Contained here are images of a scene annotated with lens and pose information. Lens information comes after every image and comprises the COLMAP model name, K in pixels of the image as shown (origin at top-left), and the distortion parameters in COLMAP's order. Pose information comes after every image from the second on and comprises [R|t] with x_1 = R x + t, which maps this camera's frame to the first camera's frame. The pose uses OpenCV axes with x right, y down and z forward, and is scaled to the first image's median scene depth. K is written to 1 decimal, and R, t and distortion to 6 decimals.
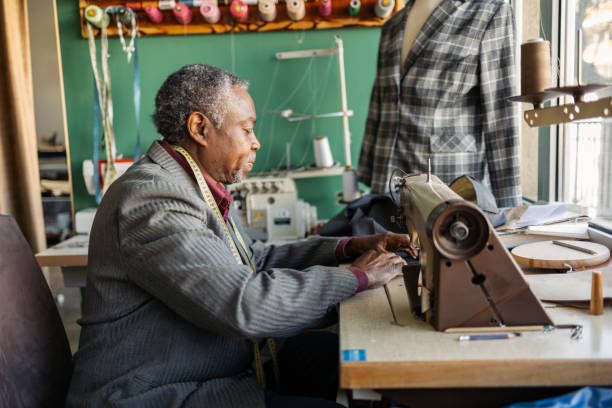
lens RADIAL K [[626.5, 0, 306.0], [0, 626.5, 204.0], [0, 0, 1]] dist [0.055313, 0.015607]
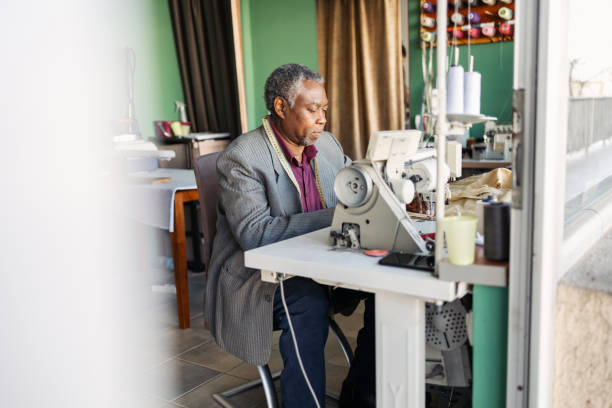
lens RADIAL K [[626.5, 0, 306.0], [0, 626.5, 204.0], [0, 0, 1]] dist [0.055313, 0.015607]
pose [[0.850556, 0.090860, -0.517975, 0.439069], [-0.060598, 0.995334, 0.075088, 0.088885], [0.522381, -0.032478, 0.852093, -0.932449]]
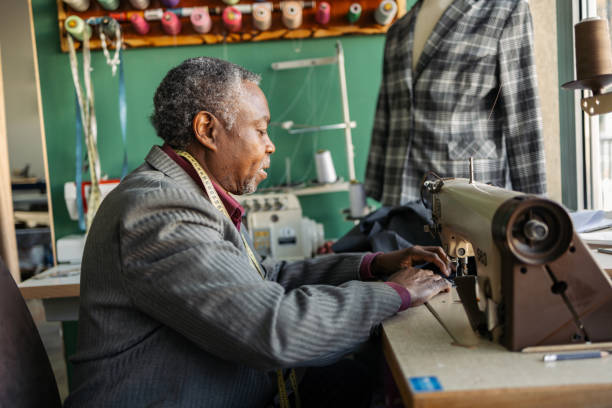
lens RADIAL K [[626.5, 0, 306.0], [0, 626.5, 204.0], [0, 0, 1]] dist [0.055313, 0.015607]
pose [[0.998722, -0.027388, 0.042476, -0.050944], [0.029427, 0.998406, -0.048159, 0.019929], [-0.041089, 0.049347, 0.997936, 0.083806]]
